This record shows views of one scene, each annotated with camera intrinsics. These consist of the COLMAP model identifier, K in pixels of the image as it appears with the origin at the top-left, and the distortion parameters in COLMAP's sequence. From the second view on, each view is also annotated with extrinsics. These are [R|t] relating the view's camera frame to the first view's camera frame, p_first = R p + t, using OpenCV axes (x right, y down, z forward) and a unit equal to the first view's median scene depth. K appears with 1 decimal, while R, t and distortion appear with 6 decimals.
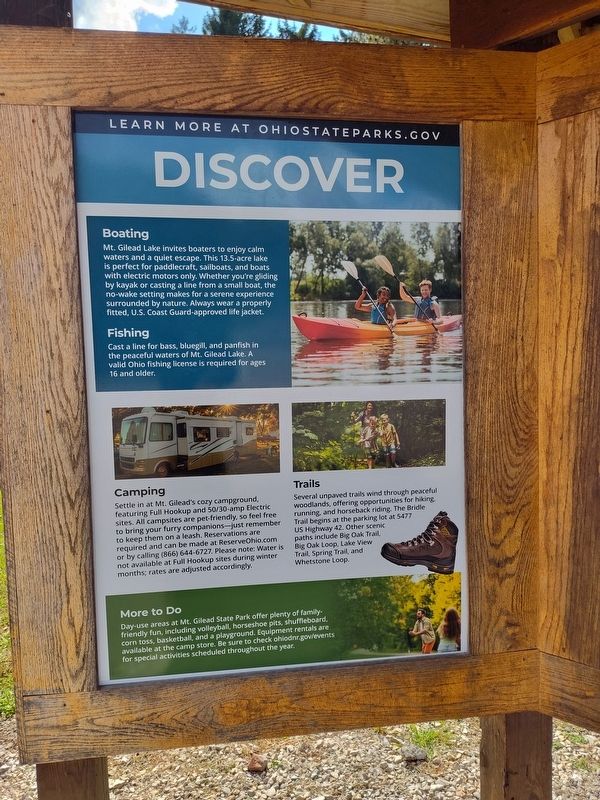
lens RADIAL K [[543.1, 0, 300.0], [0, 543.1, 400.0], [0, 0, 1]] dist [0.000835, -0.007260]
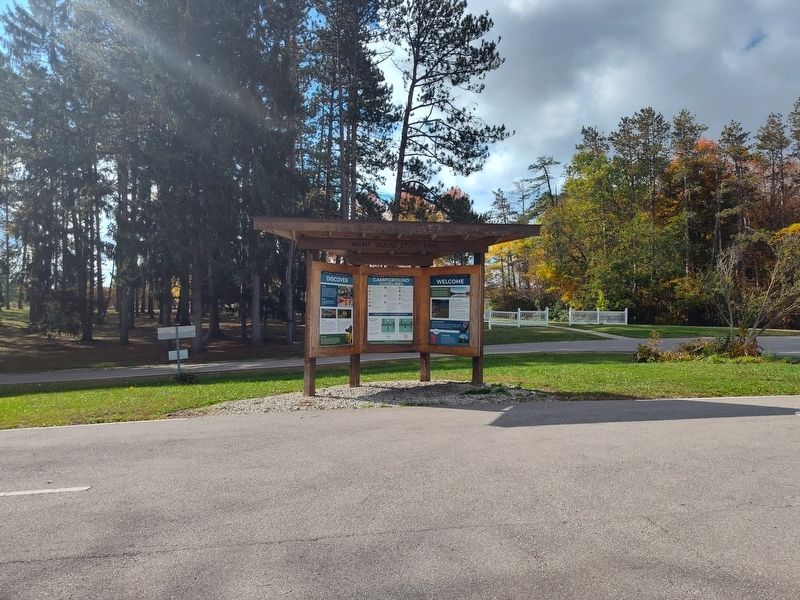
lens RADIAL K [[543.1, 0, 400.0], [0, 543.1, 300.0], [0, 0, 1]] dist [0.000835, -0.007260]
pose [[0.663188, 0.050529, 0.746746, -5.008265], [0.041876, 0.993651, -0.104426, 0.695267], [-0.747281, 0.100524, 0.656861, -4.548446]]
